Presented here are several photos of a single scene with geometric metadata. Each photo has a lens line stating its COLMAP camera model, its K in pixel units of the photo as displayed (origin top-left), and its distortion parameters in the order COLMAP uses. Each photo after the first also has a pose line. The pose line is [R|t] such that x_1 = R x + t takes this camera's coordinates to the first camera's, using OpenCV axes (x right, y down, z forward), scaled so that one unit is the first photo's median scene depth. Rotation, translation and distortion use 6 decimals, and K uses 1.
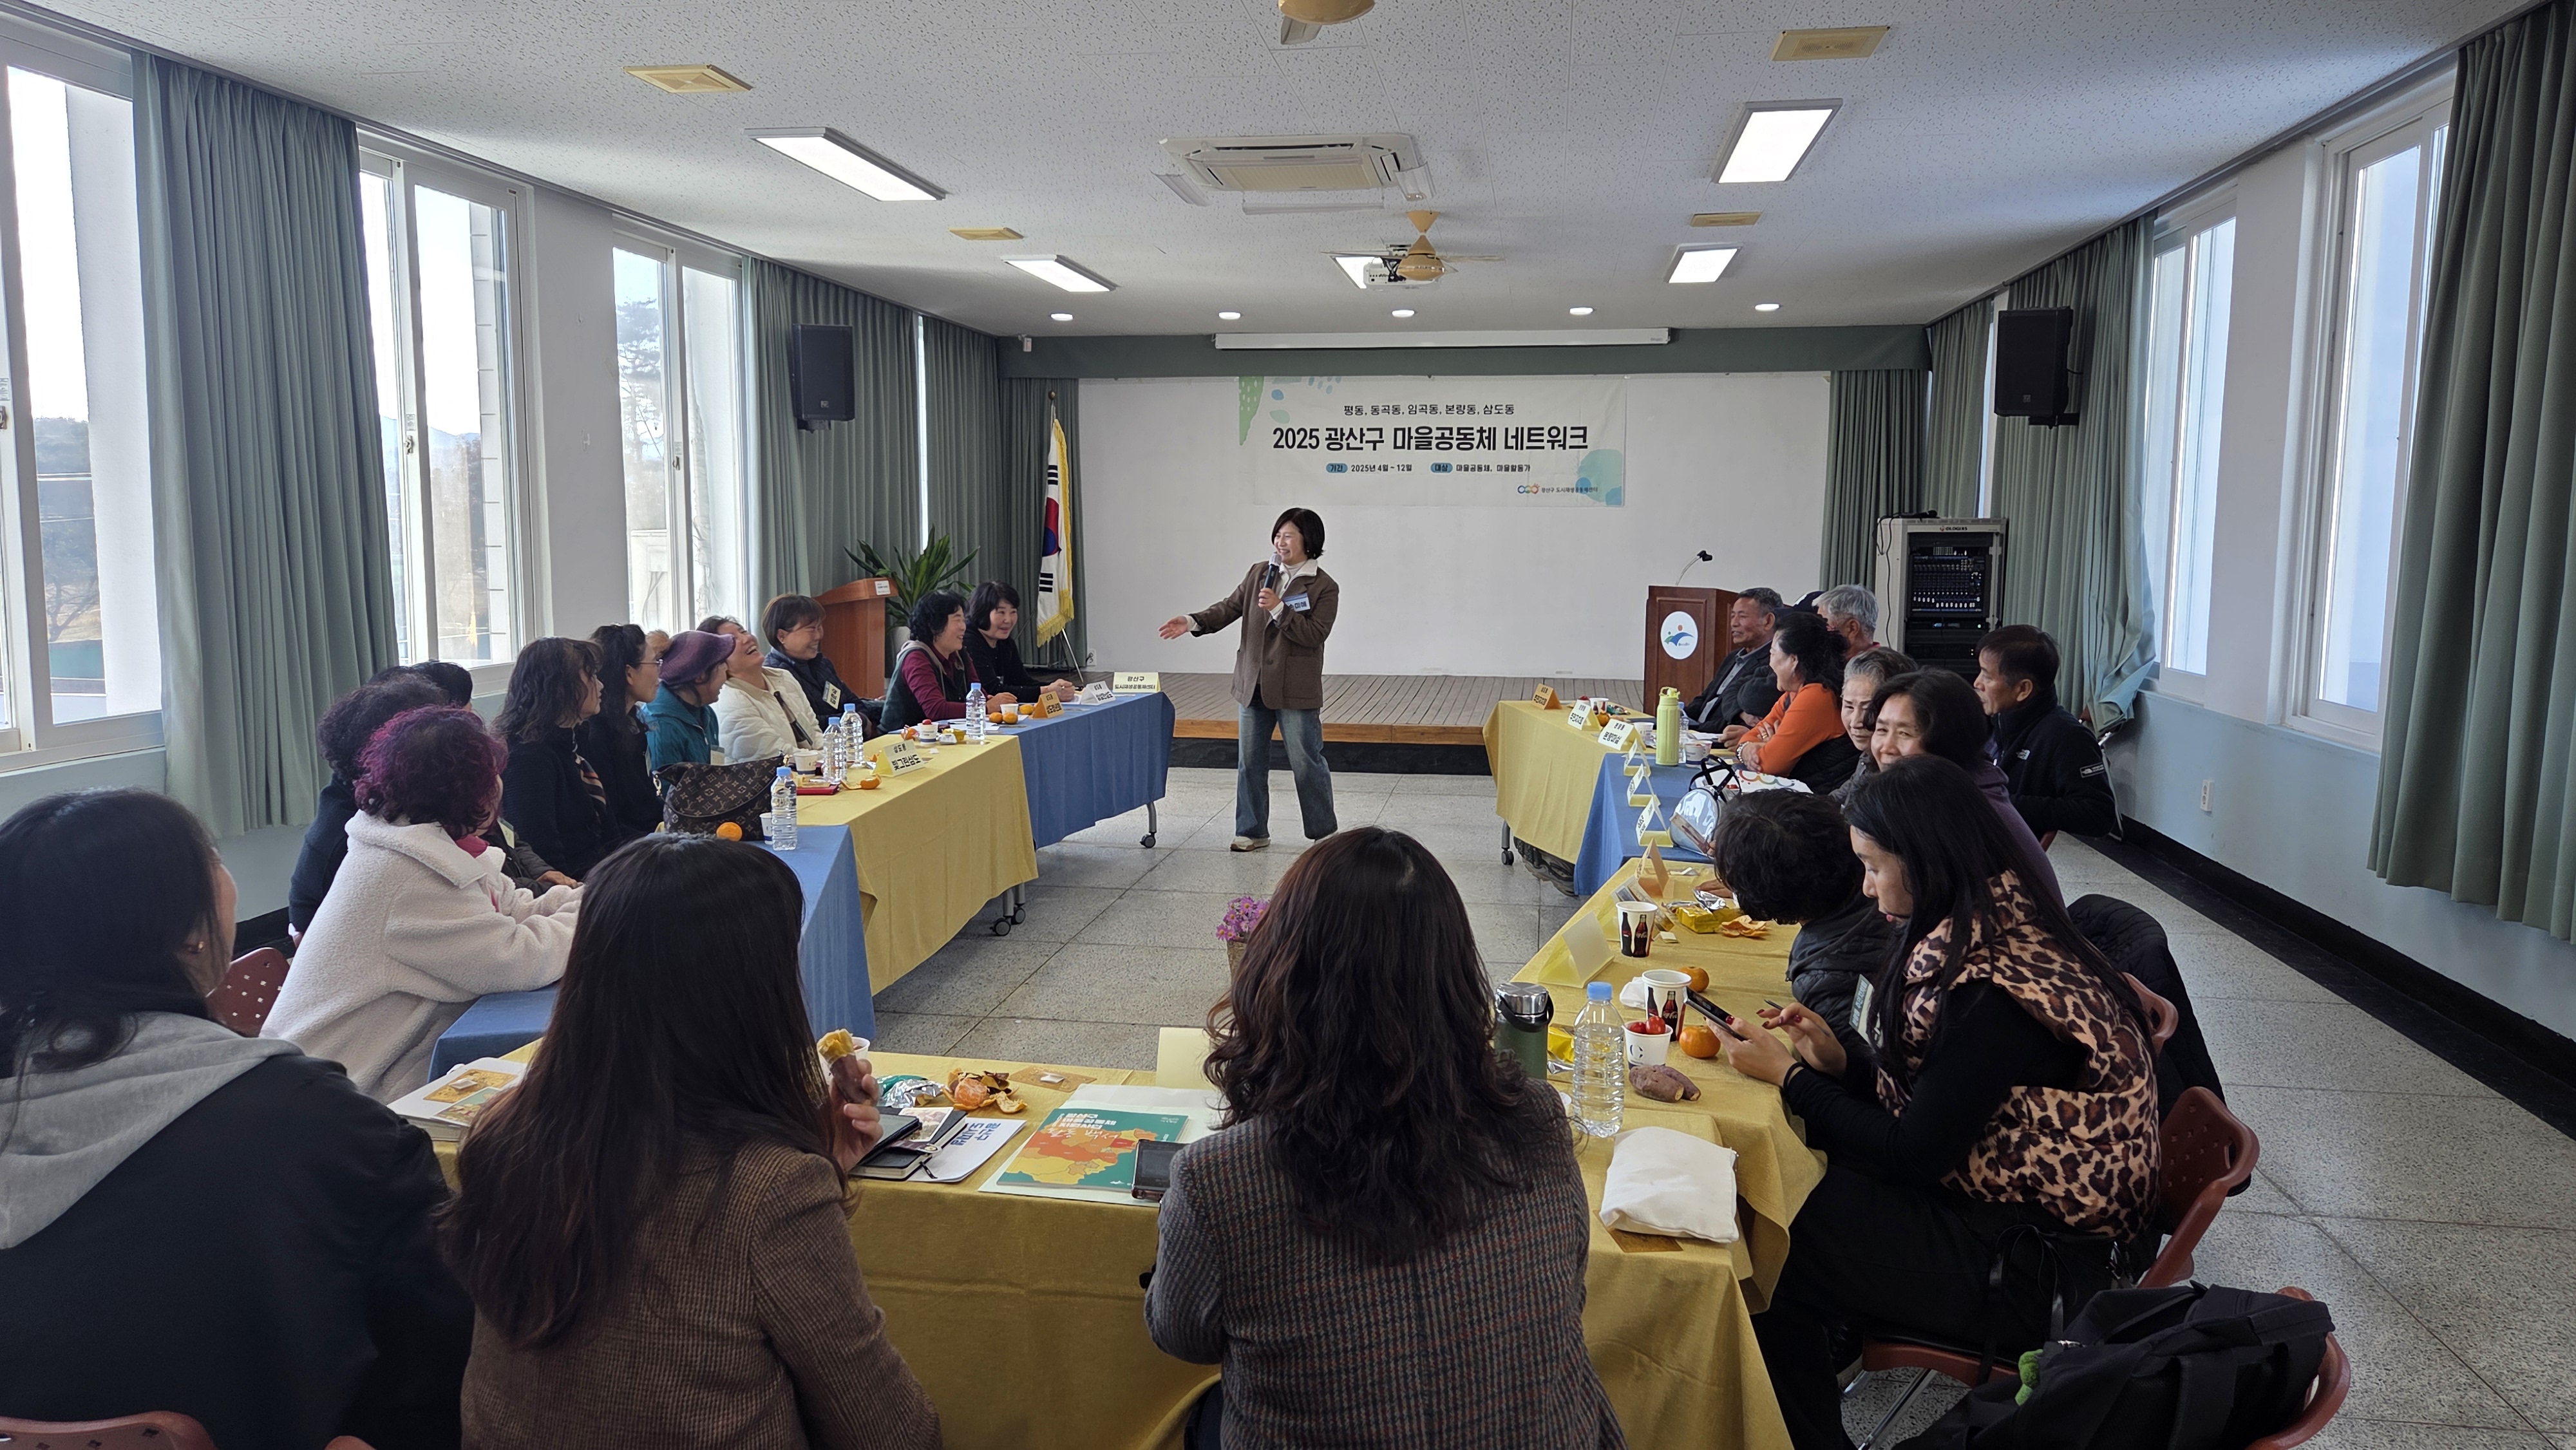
lens RADIAL K [[1753.4, 0, 1288.0], [0, 1753.4, 725.0], [0, 0, 1]] dist [-0.000734, -0.002702]
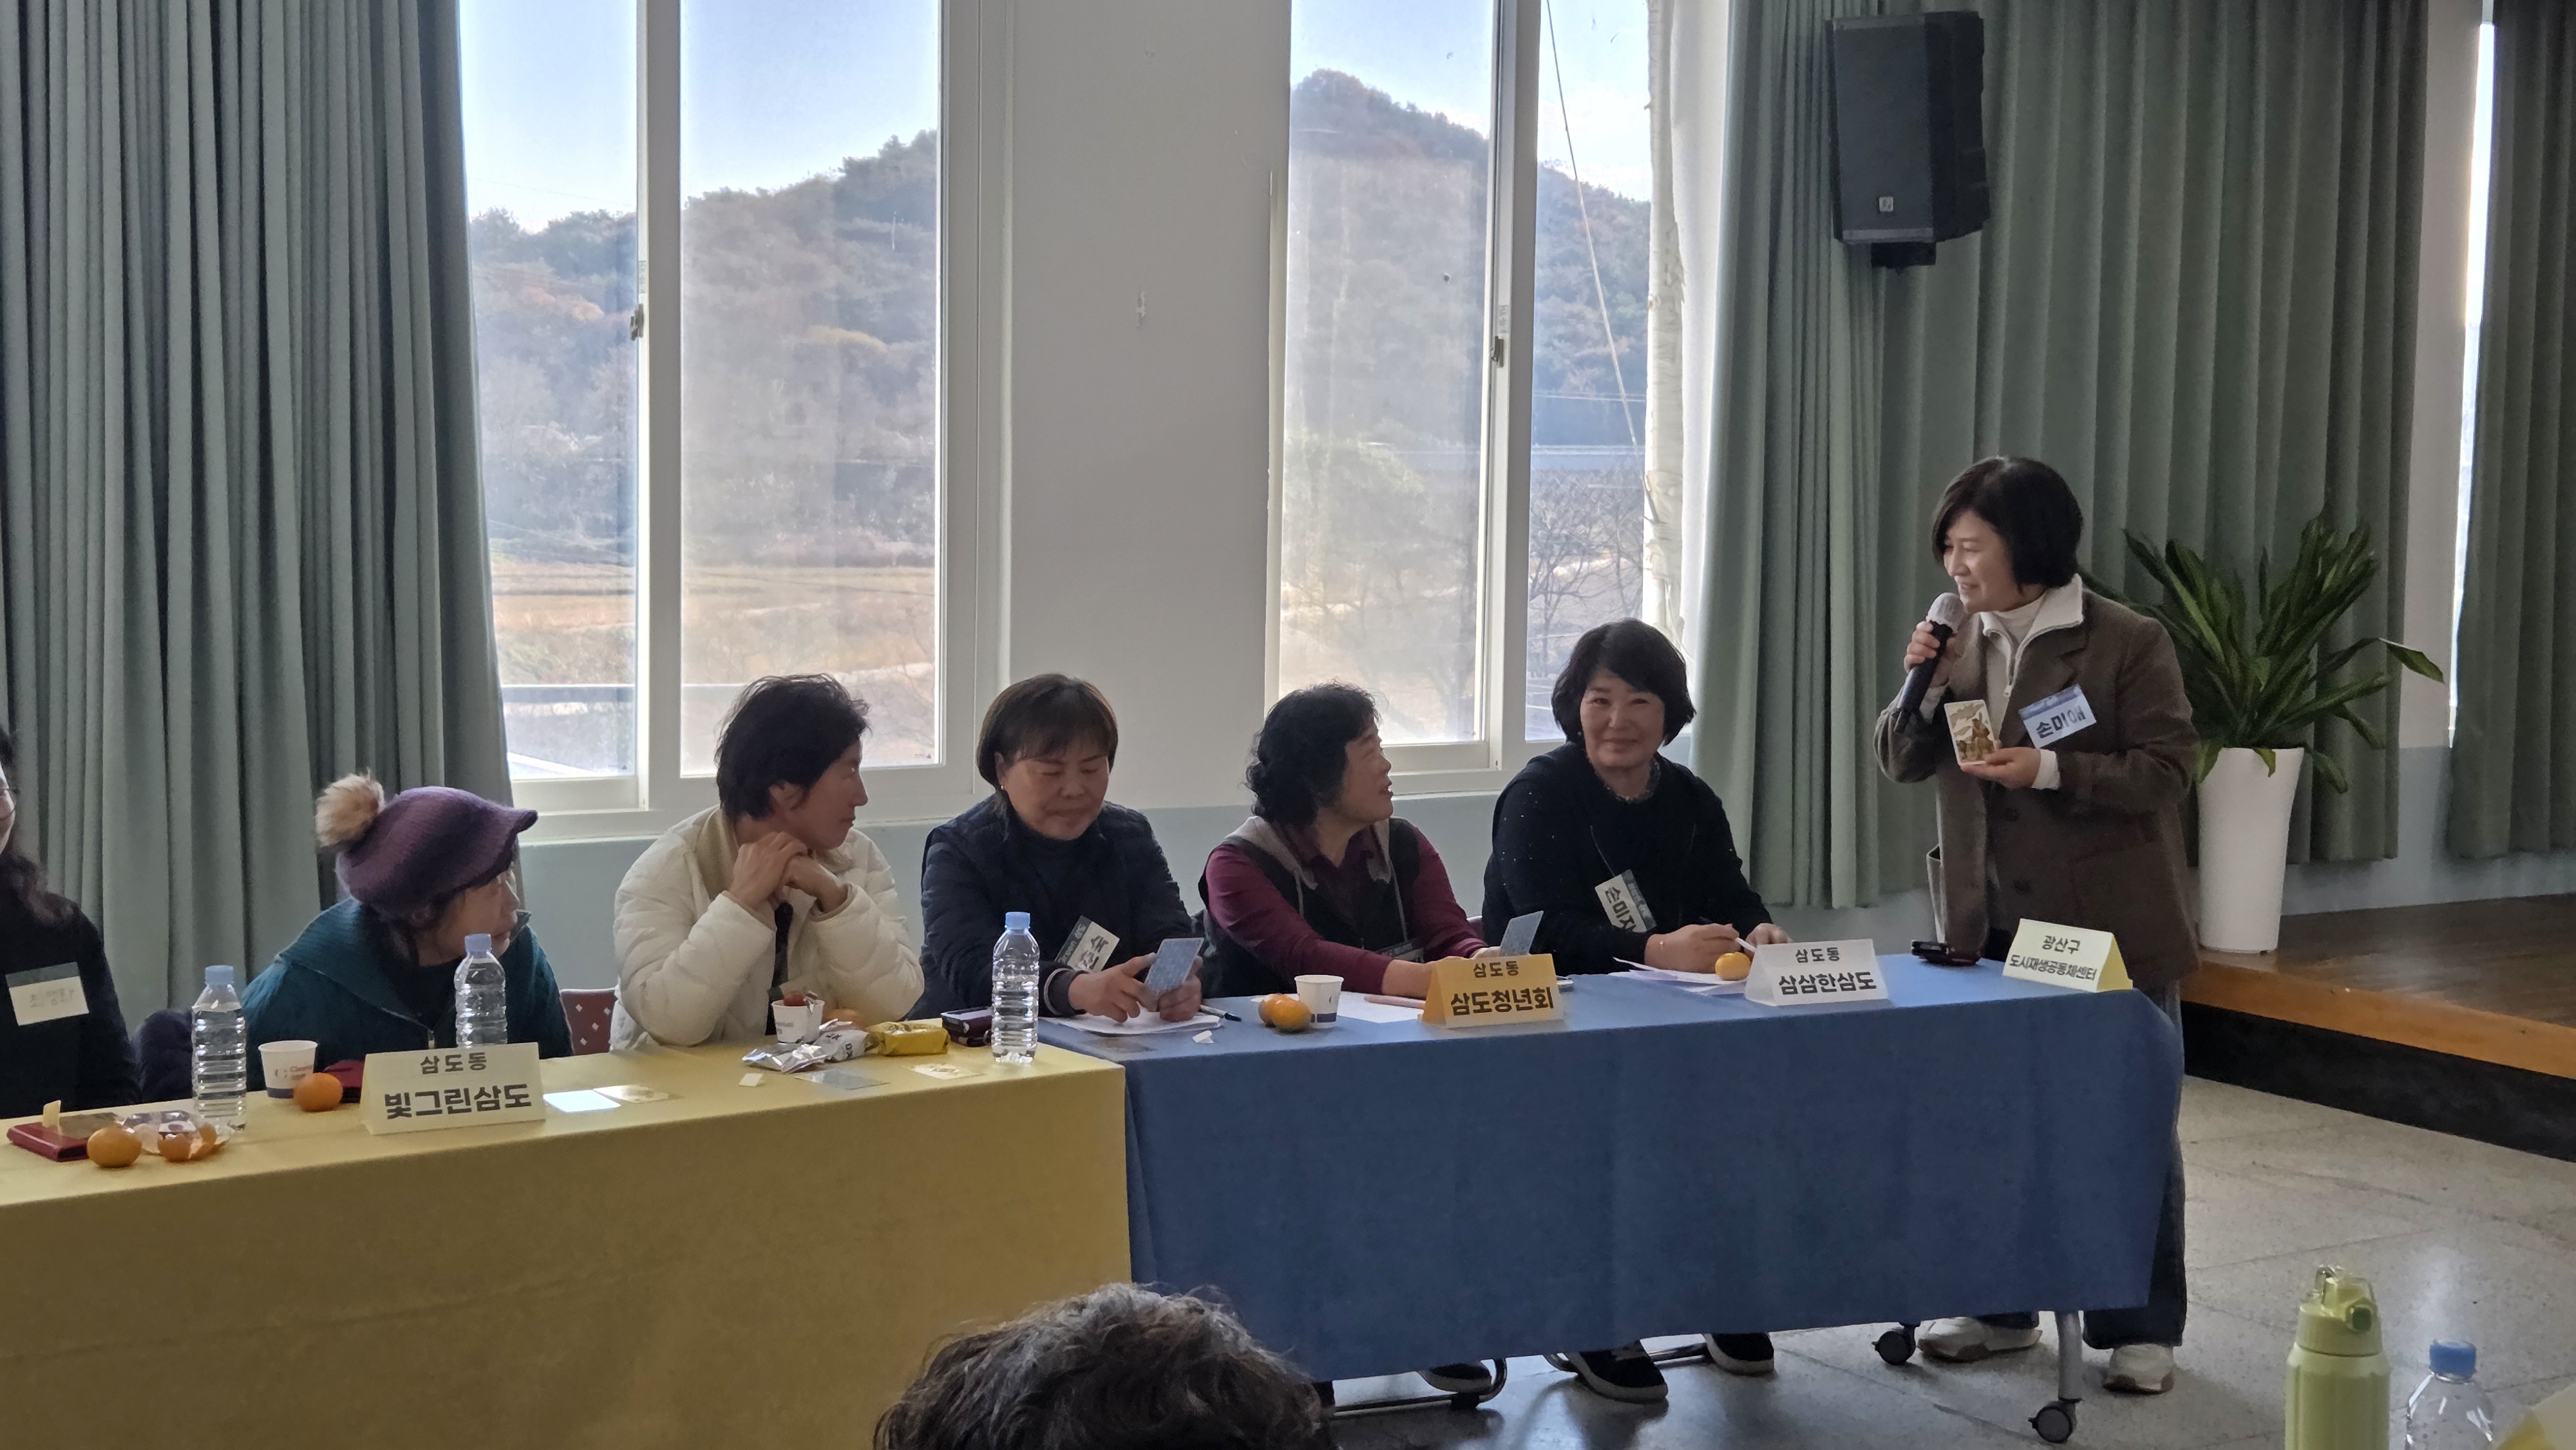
lens RADIAL K [[3480.2, 0, 1288.0], [0, 3480.2, 725.0], [0, 0, 1]] dist [0.070468, -0.101672]
pose [[0.656825, 0.053388, -0.752151, 0.208023], [-0.088461, 0.996058, -0.006550, -0.031728], [0.748836, 0.070838, 0.658959, 0.272991]]
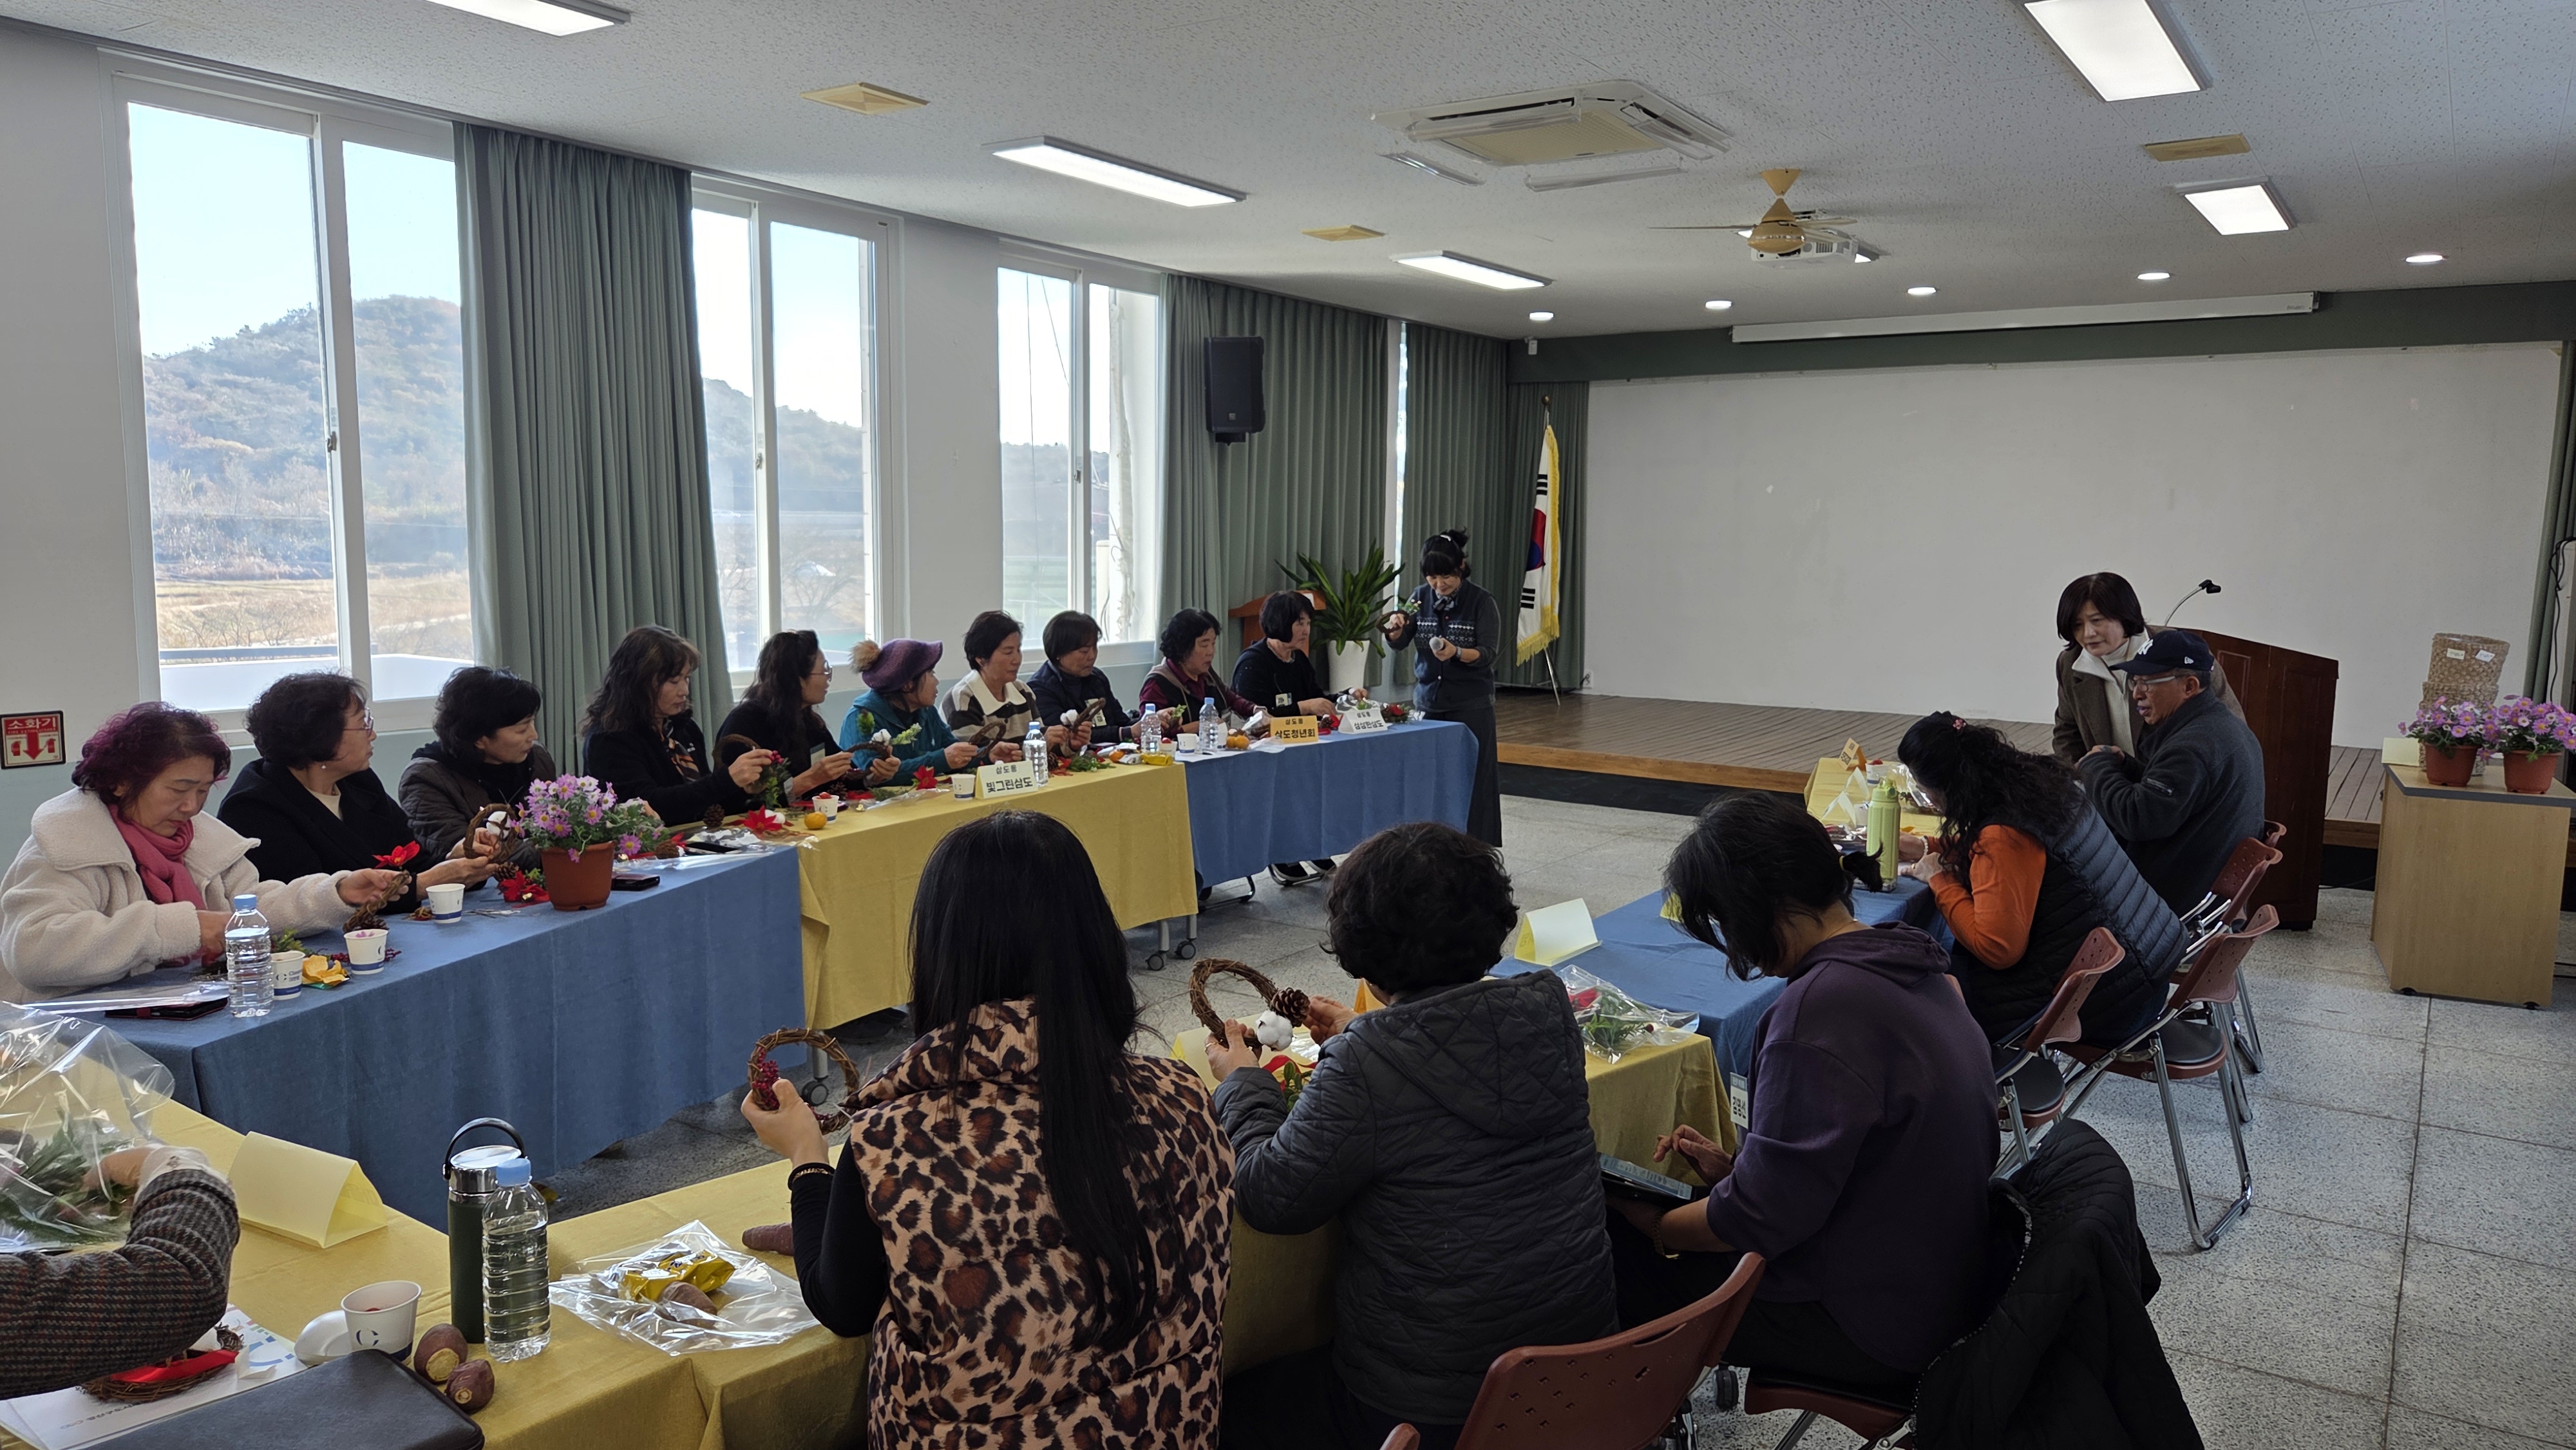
lens RADIAL K [[1765.5, 0, 1280.2], [0, 1765.5, 781.9], [0, 0, 1]] dist [-0.002107, -0.003724]
pose [[0.900543, 0.063335, -0.430129, 0.158767], [-0.052898, 0.997944, 0.036191, -0.009158], [0.431537, -0.009839, 0.902042, 0.076141]]
